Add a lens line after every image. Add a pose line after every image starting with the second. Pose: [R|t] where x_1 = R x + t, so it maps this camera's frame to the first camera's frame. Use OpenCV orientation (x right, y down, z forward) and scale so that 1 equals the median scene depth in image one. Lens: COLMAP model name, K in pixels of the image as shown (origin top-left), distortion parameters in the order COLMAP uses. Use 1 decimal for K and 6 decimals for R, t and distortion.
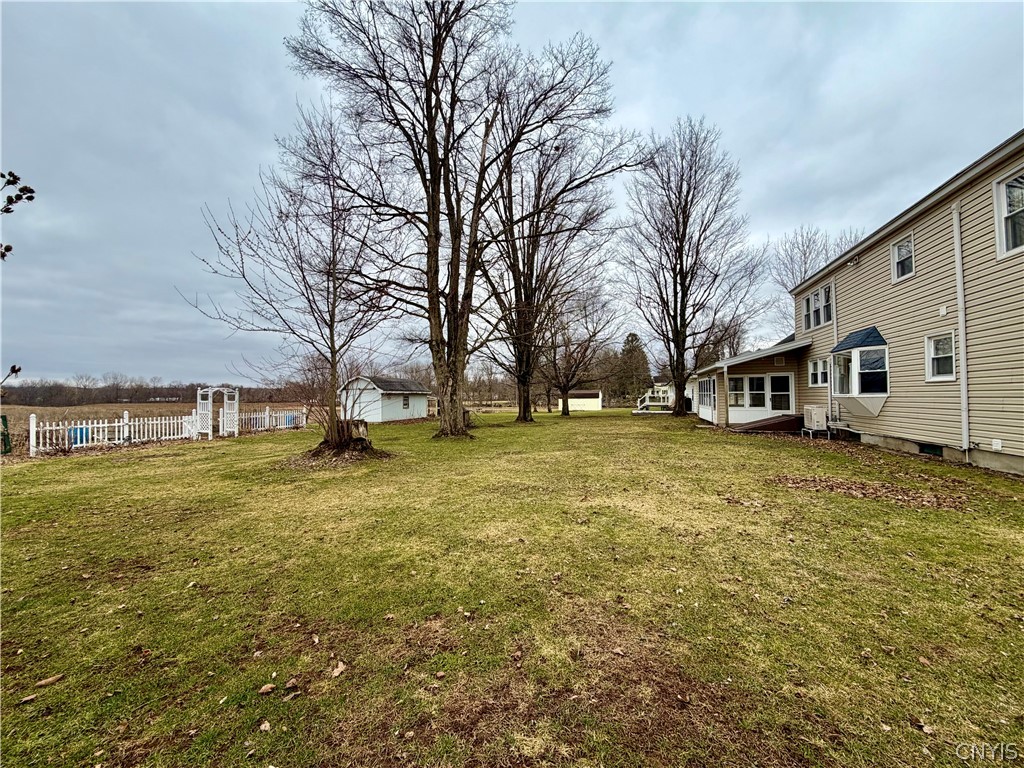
lens RADIAL K [[405.4, 0, 510.1], [0, 405.4, 384.9], [0, 0, 1]] dist [-0.001656, 0.000023]
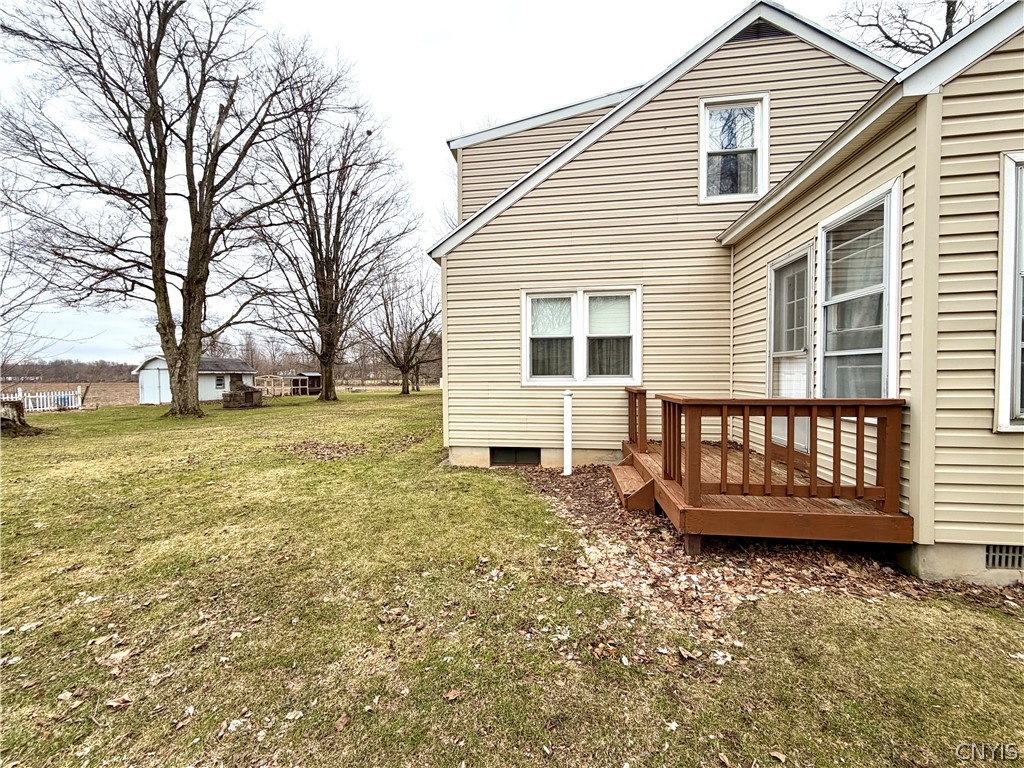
lens RADIAL K [[405.4, 0, 510.1], [0, 405.4, 384.9], [0, 0, 1]] dist [-0.001656, 0.000023]
pose [[0.985828, -0.005140, 0.167680, 0.523705], [-0.003930, 0.998549, 0.053713, -0.012103], [-0.167713, -0.053610, 0.984377, -0.175062]]
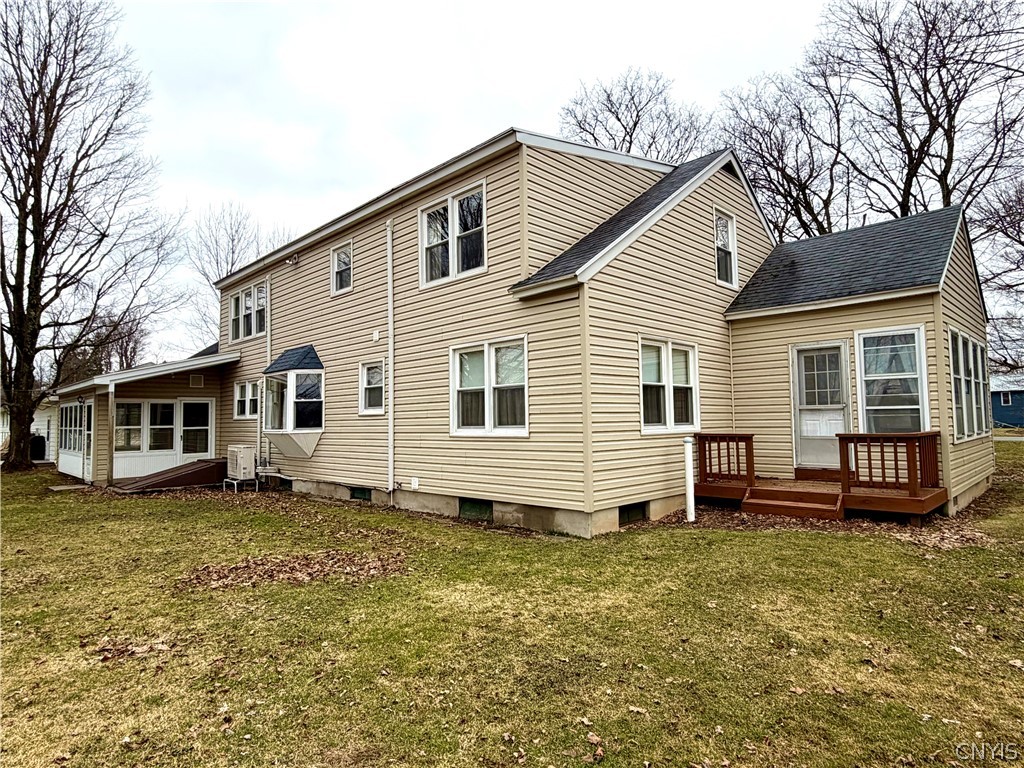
lens RADIAL K [[584.6, 0, 512.0], [0, 584.6, 384.0], [0, 0, 1]] dist [-0.003125, 0.000331]
pose [[0.462132, 0.055738, 0.885058, 0.045271], [-0.011658, 0.998318, -0.056784, -0.004250], [-0.886735, 0.015924, 0.462004, 0.084197]]
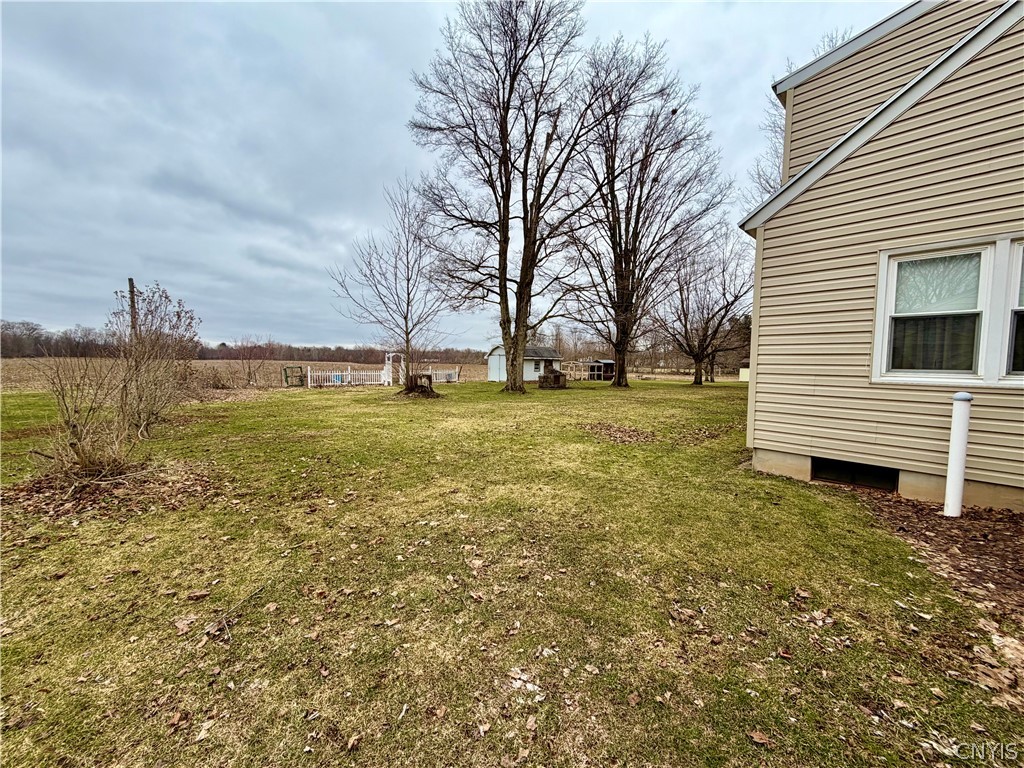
lens RADIAL K [[405.4, 0, 510.1], [0, 405.4, 384.9], [0, 0, 1]] dist [-0.001656, 0.000023]
pose [[0.868755, 0.049336, -0.492778, 0.517568], [-0.007418, 0.996210, 0.086660, -0.011680], [0.495186, -0.071631, 0.865829, -0.172895]]
